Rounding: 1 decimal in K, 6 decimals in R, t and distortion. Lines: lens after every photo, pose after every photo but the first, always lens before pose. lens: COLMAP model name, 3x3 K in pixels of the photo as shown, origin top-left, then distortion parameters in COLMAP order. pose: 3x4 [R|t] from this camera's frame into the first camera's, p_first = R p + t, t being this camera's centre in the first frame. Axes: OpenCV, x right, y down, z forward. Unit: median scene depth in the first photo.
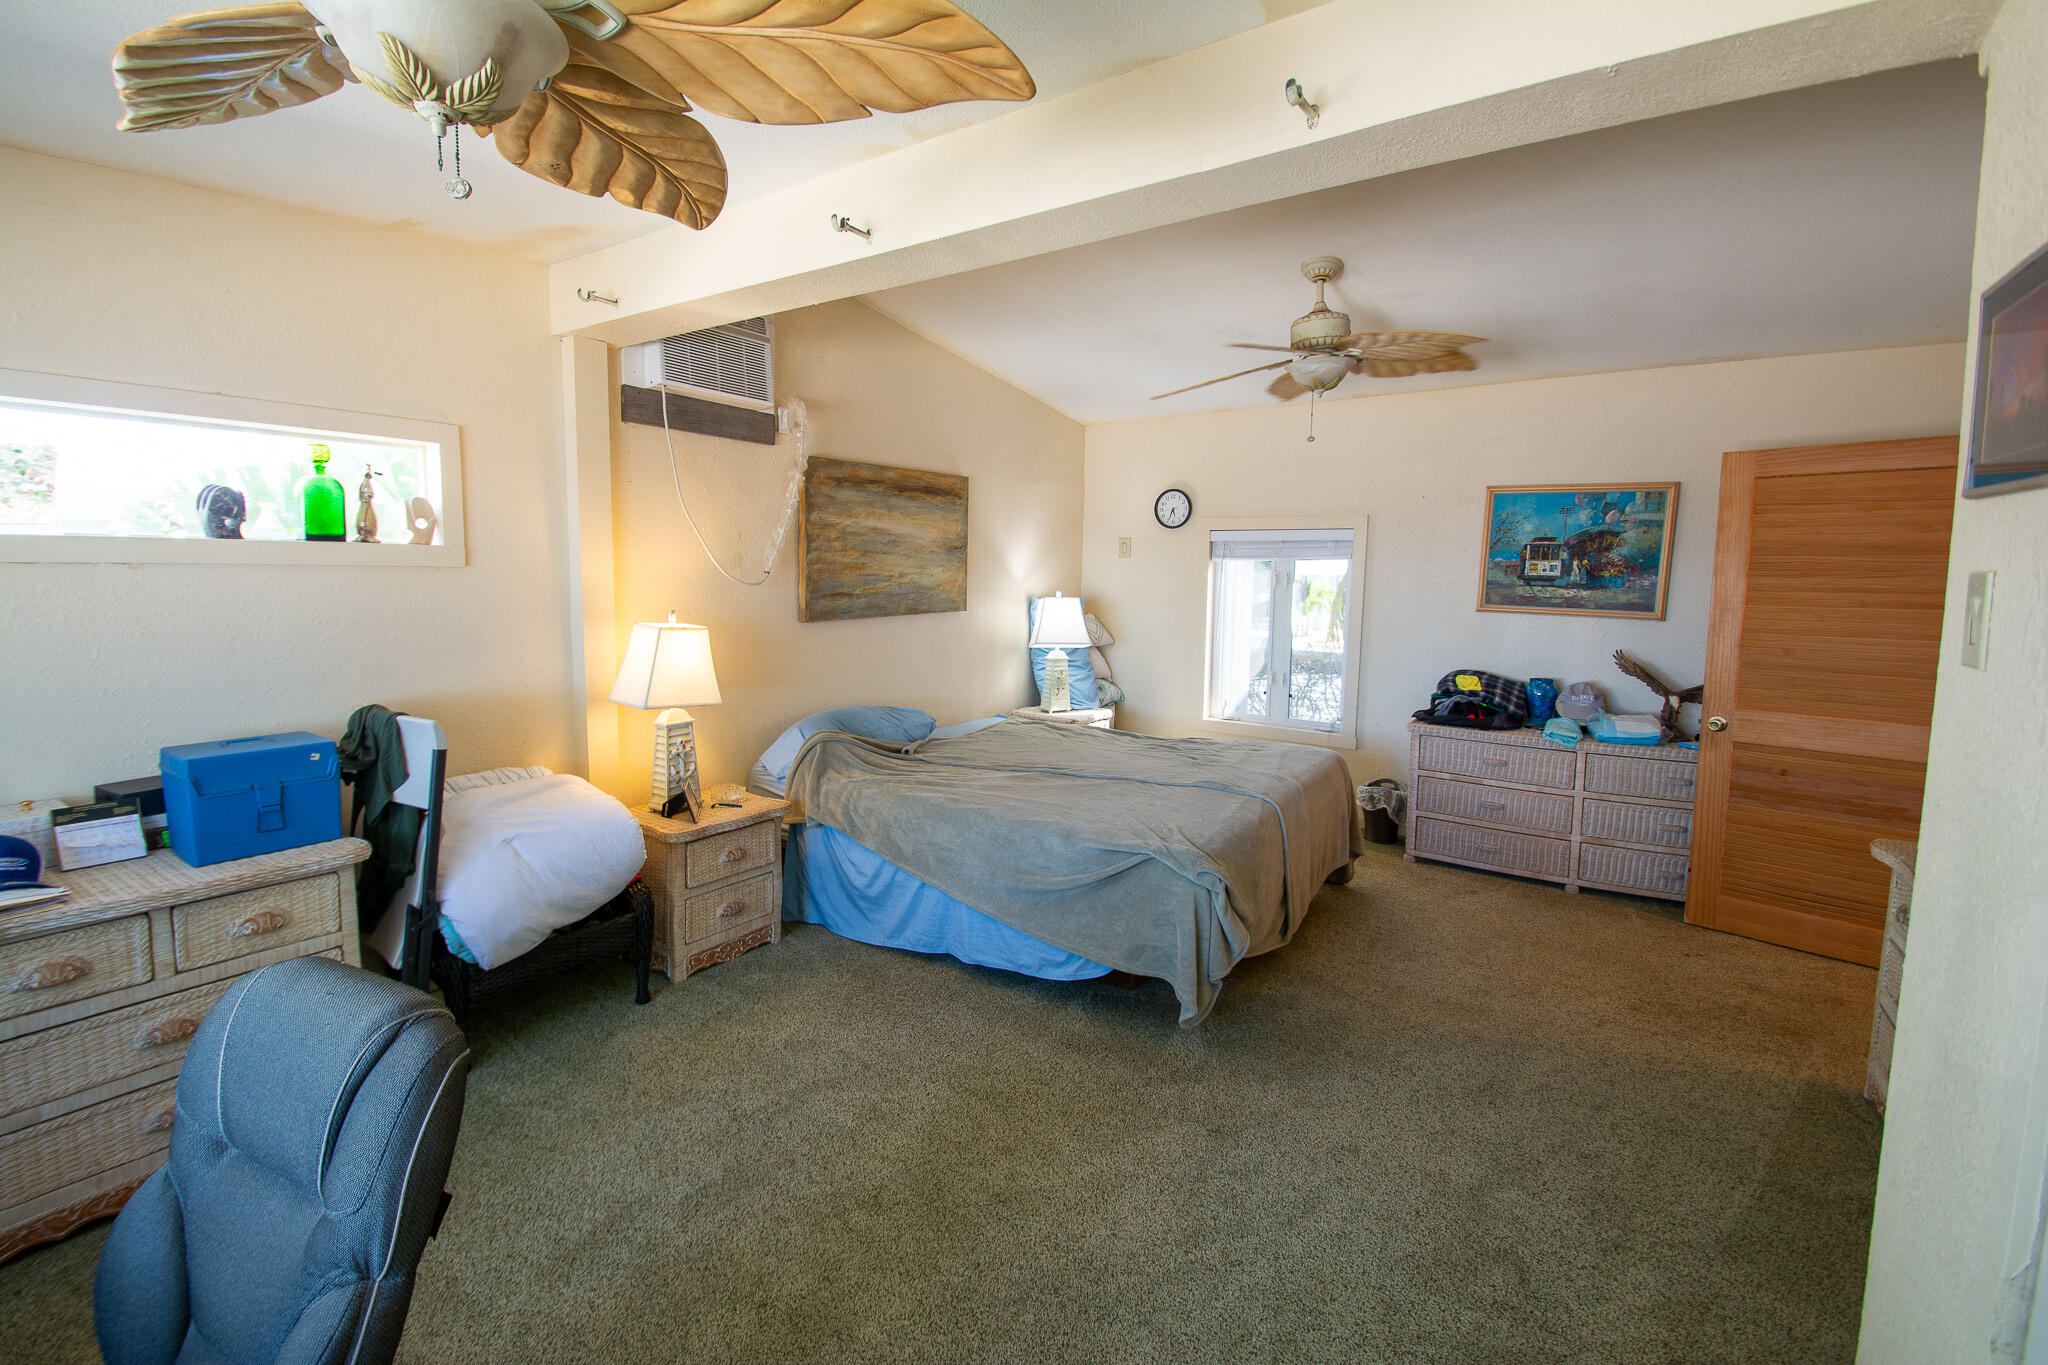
lens RADIAL K [[896.6, 0, 988.9], [0, 896.6, 659.2], [0, 0, 1]] dist [0.003496, -0.009731]
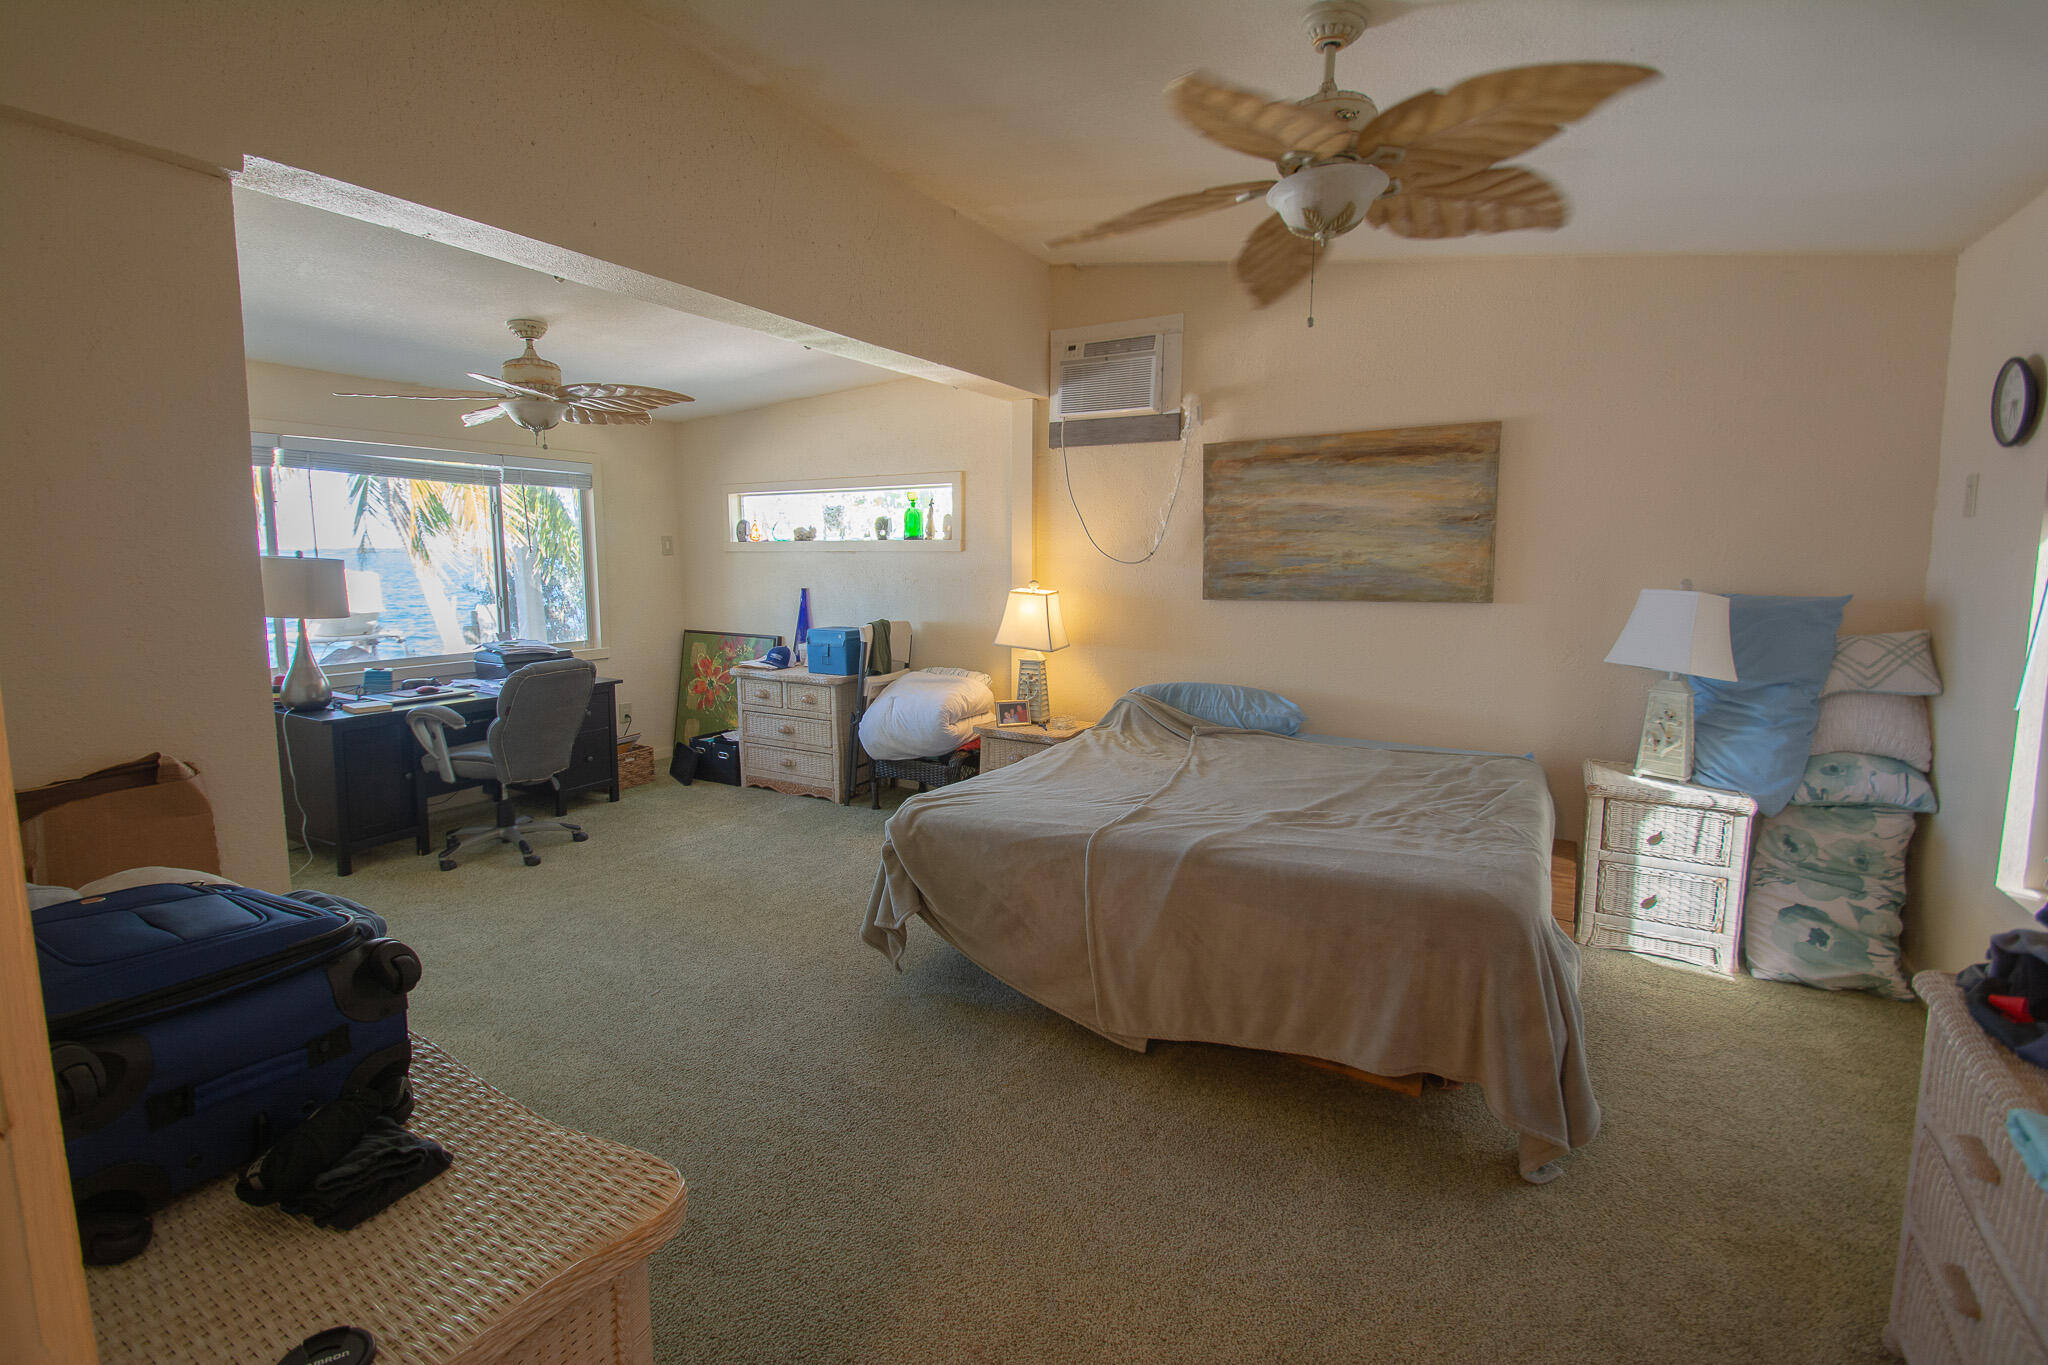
lens RADIAL K [[896.6, 0, 988.9], [0, 896.6, 659.2], [0, 0, 1]] dist [0.003496, -0.009731]
pose [[0.079221, 0.107994, -0.990990, 0.828777], [-0.093283, 0.990555, 0.100490, -0.052834], [0.992483, 0.084482, 0.088547, 0.638506]]
